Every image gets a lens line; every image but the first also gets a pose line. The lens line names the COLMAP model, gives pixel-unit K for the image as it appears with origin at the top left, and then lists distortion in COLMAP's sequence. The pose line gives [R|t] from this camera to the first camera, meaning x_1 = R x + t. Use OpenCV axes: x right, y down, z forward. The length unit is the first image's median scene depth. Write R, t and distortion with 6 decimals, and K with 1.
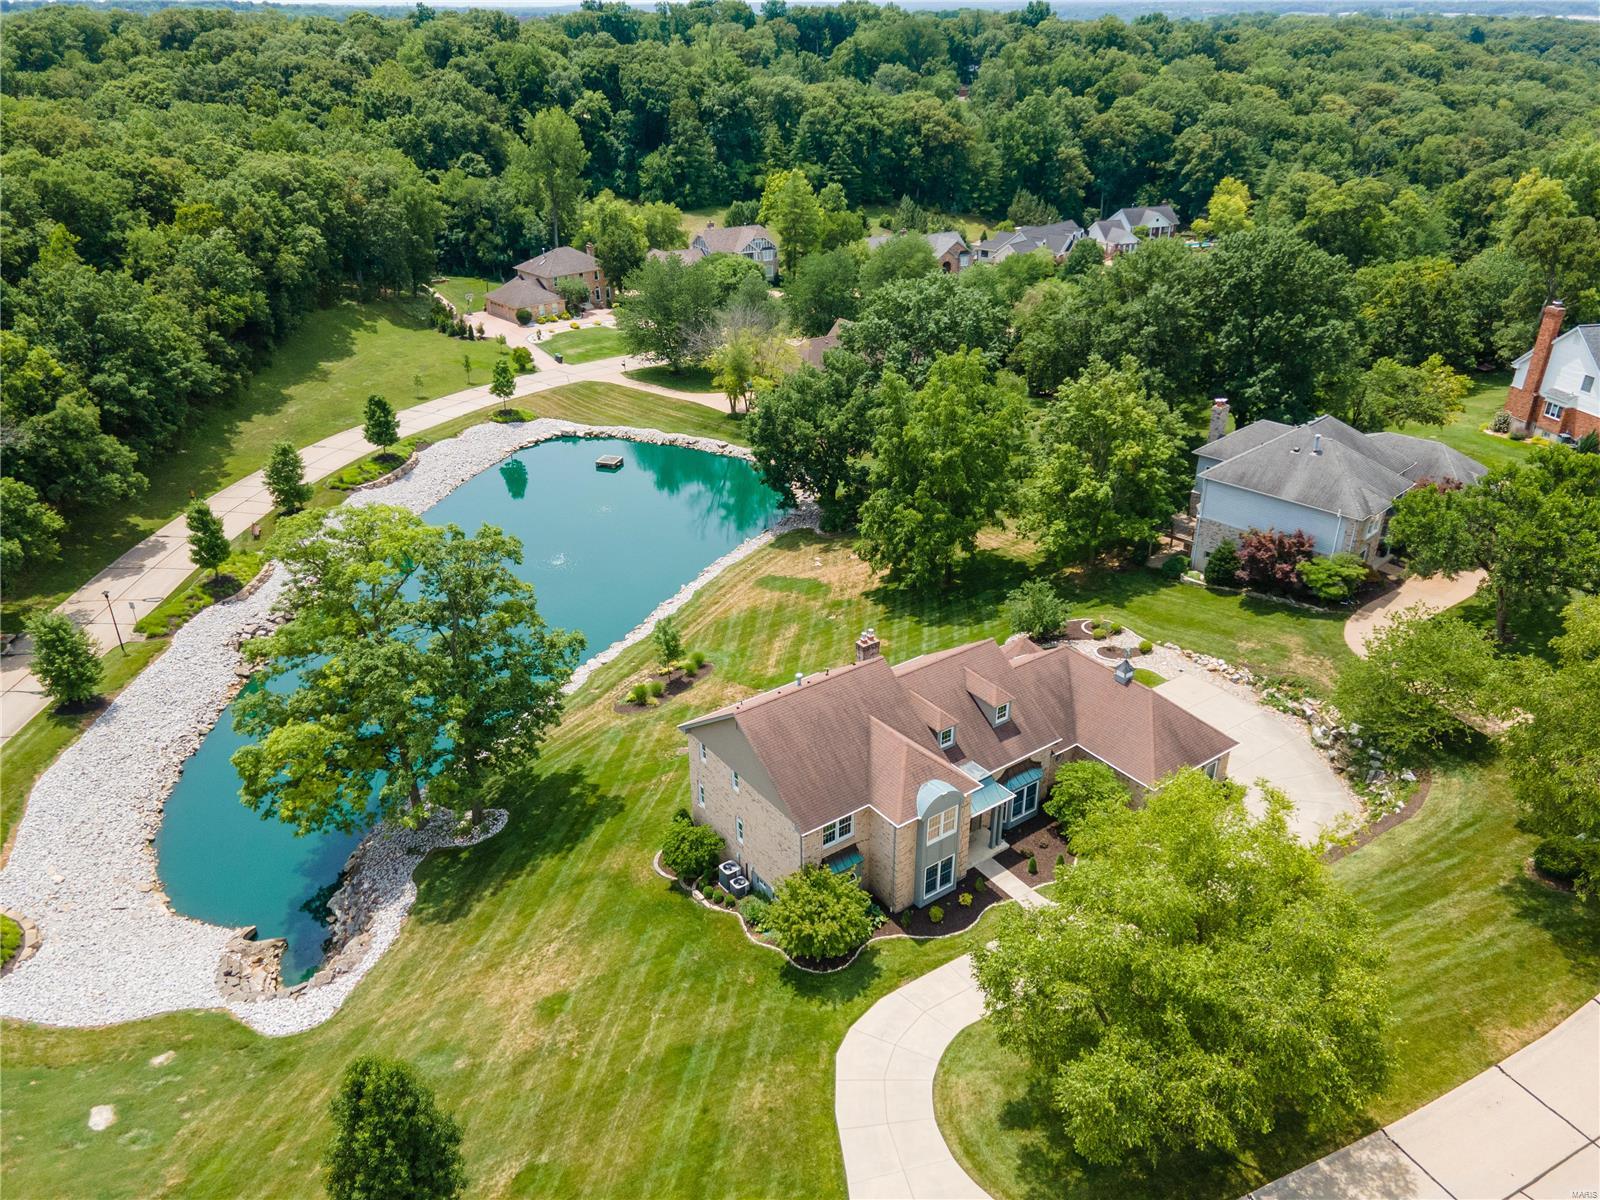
lens RADIAL K [[1167.1, 0, 800.0], [0, 1167.1, 600.0], [0, 0, 1]] dist [0.011465, 0.084672]
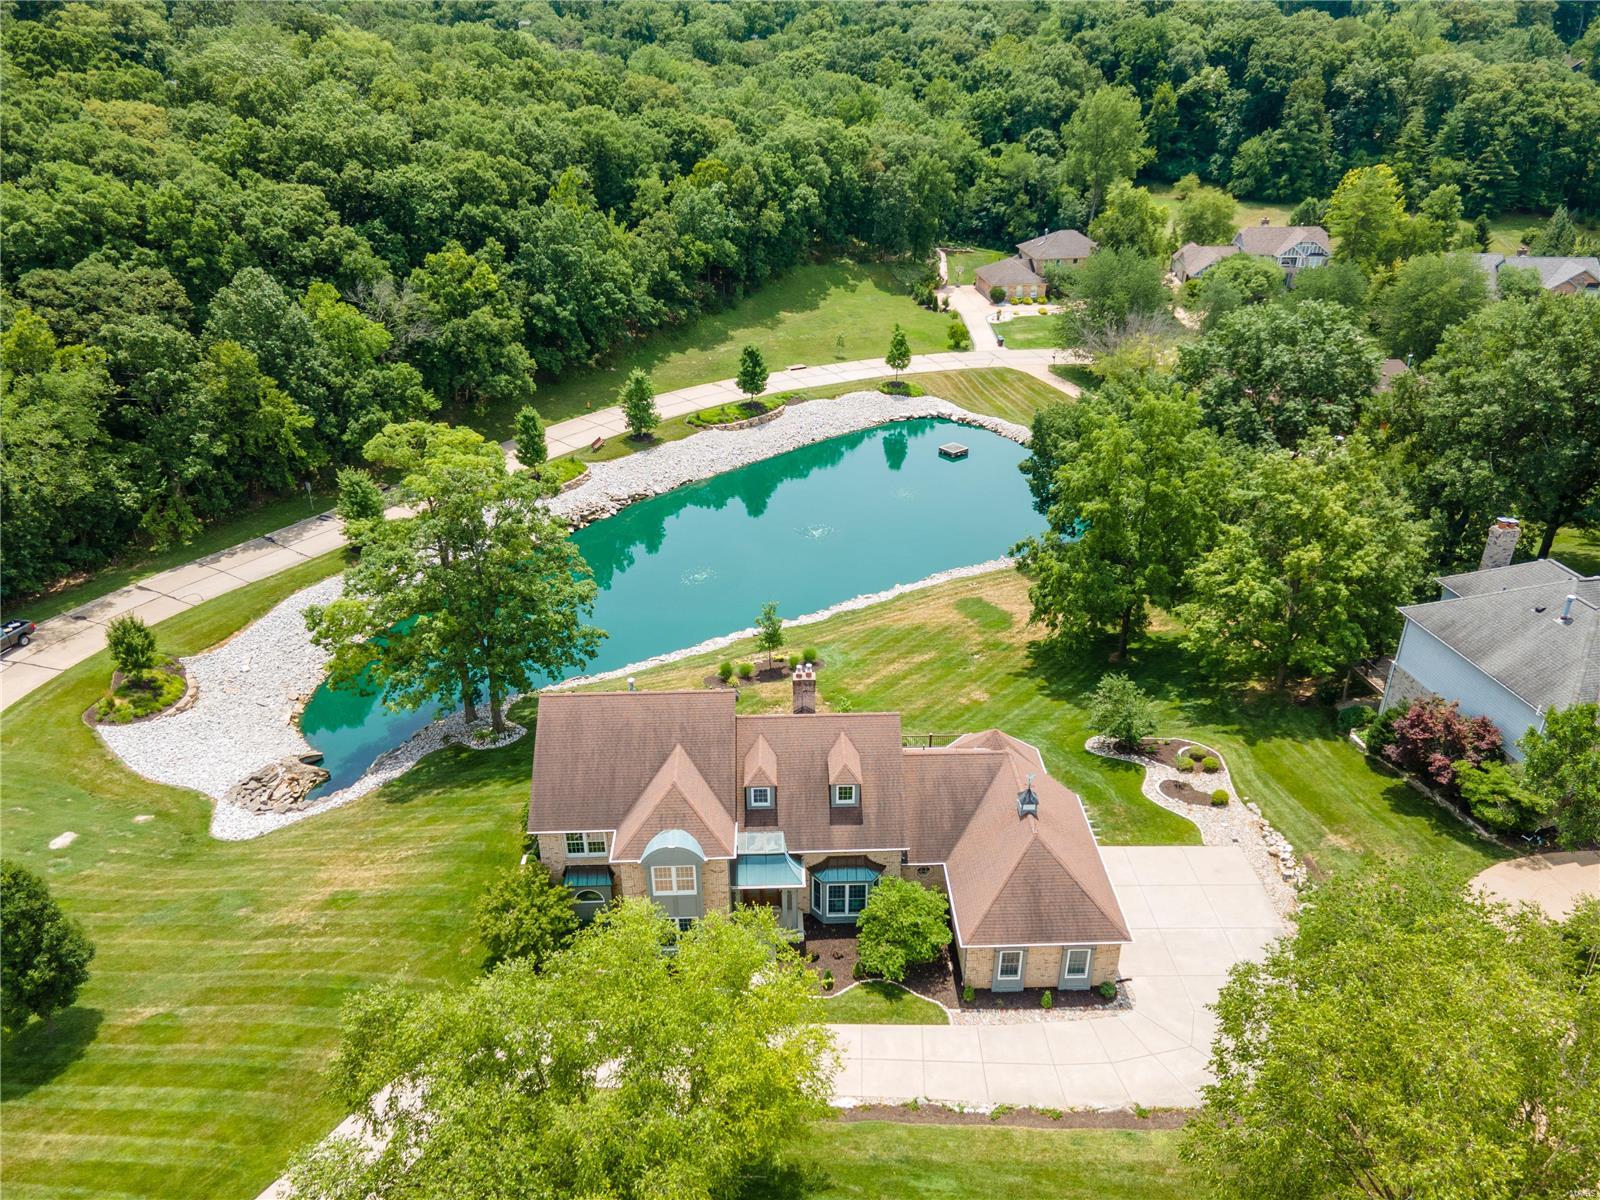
lens RADIAL K [[1154.7, 0, 800.0], [0, 1154.7, 600.0], [0, 0, 1]] dist [0.053408, -0.001085]
pose [[0.832126, 0.262140, -0.488721, 0.198248], [-0.252293, 0.963701, 0.087341, -0.041395], [0.493877, 0.050622, 0.868057, 0.083677]]
